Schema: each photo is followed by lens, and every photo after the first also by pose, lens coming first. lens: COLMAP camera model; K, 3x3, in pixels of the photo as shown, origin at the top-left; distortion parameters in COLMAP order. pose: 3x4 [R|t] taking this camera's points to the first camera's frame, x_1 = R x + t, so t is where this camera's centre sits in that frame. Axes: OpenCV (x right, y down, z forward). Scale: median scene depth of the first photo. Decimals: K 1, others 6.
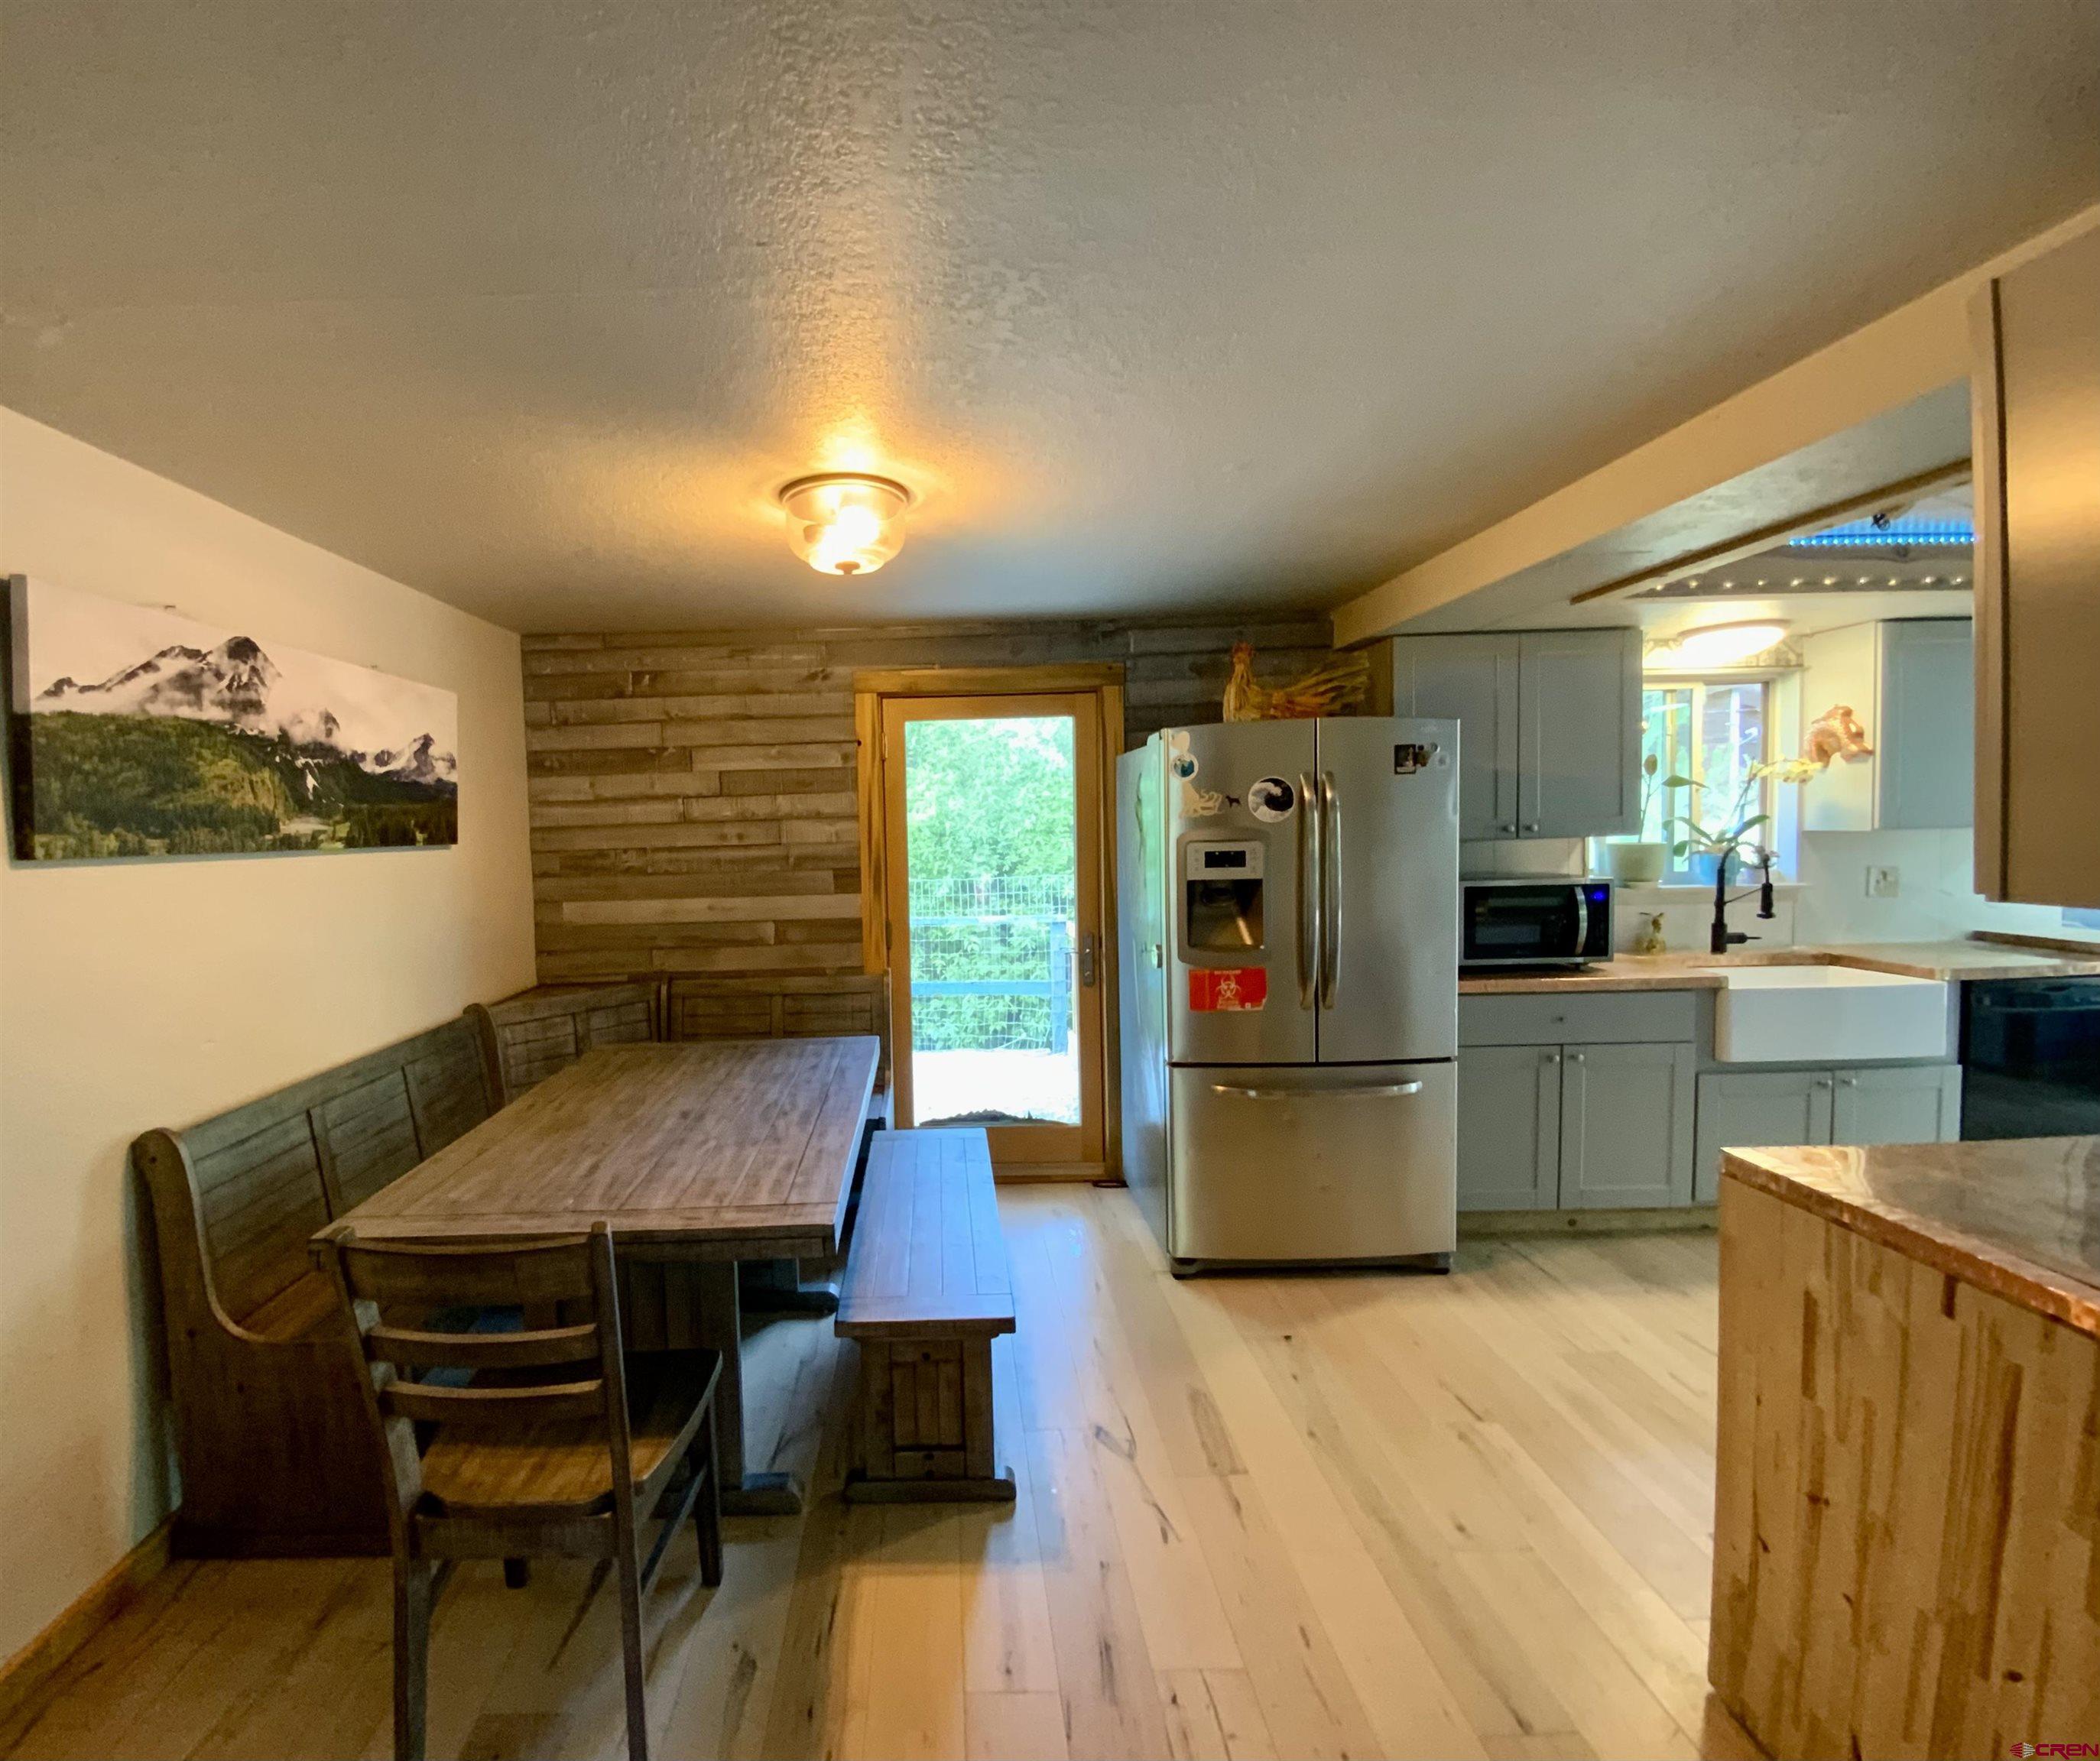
lens RADIAL K [[851.4, 0, 1046.6], [0, 851.4, 876.9], [0, 0, 1]] dist [-0.021105, -0.000396]
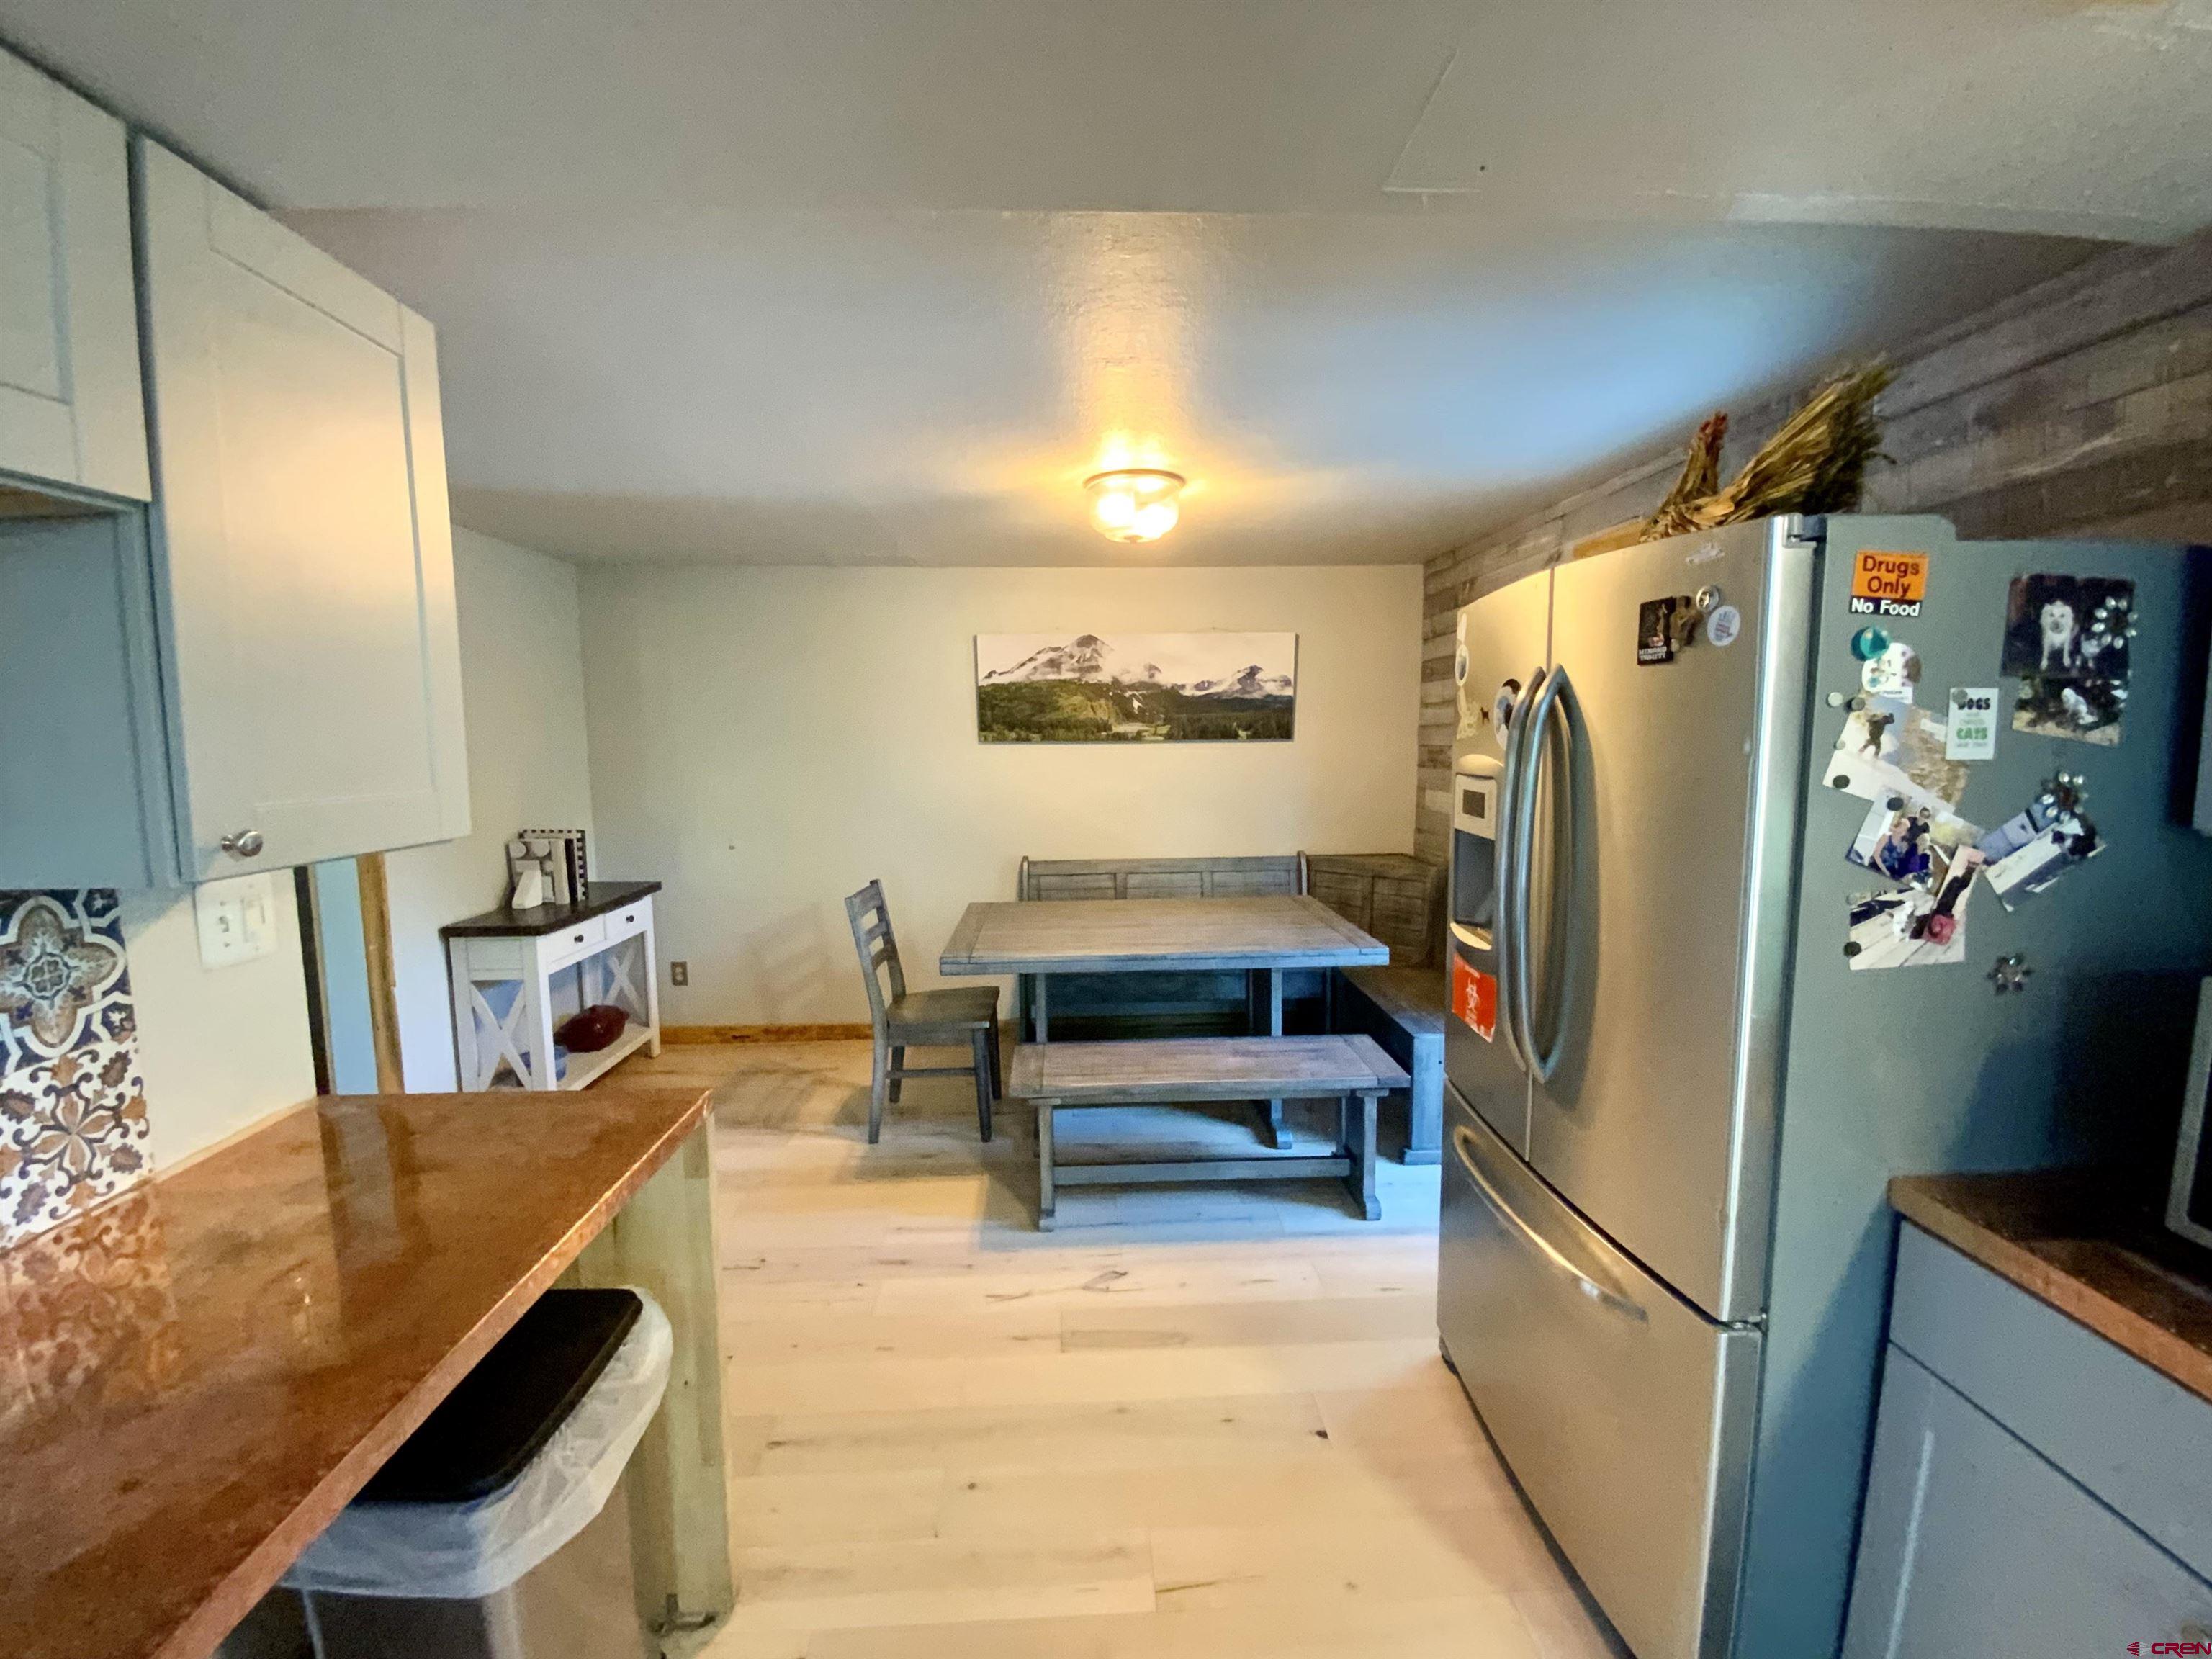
lens RADIAL K [[903.7, 0, 1102.5], [0, 903.7, 825.4], [0, 0, 1]] dist [0.001119, -0.000092]
pose [[0.045907, 0.130381, -0.990401, 1.199794], [-0.056096, 0.990218, 0.127757, -0.104190], [0.997369, 0.049693, 0.052772, 0.880730]]
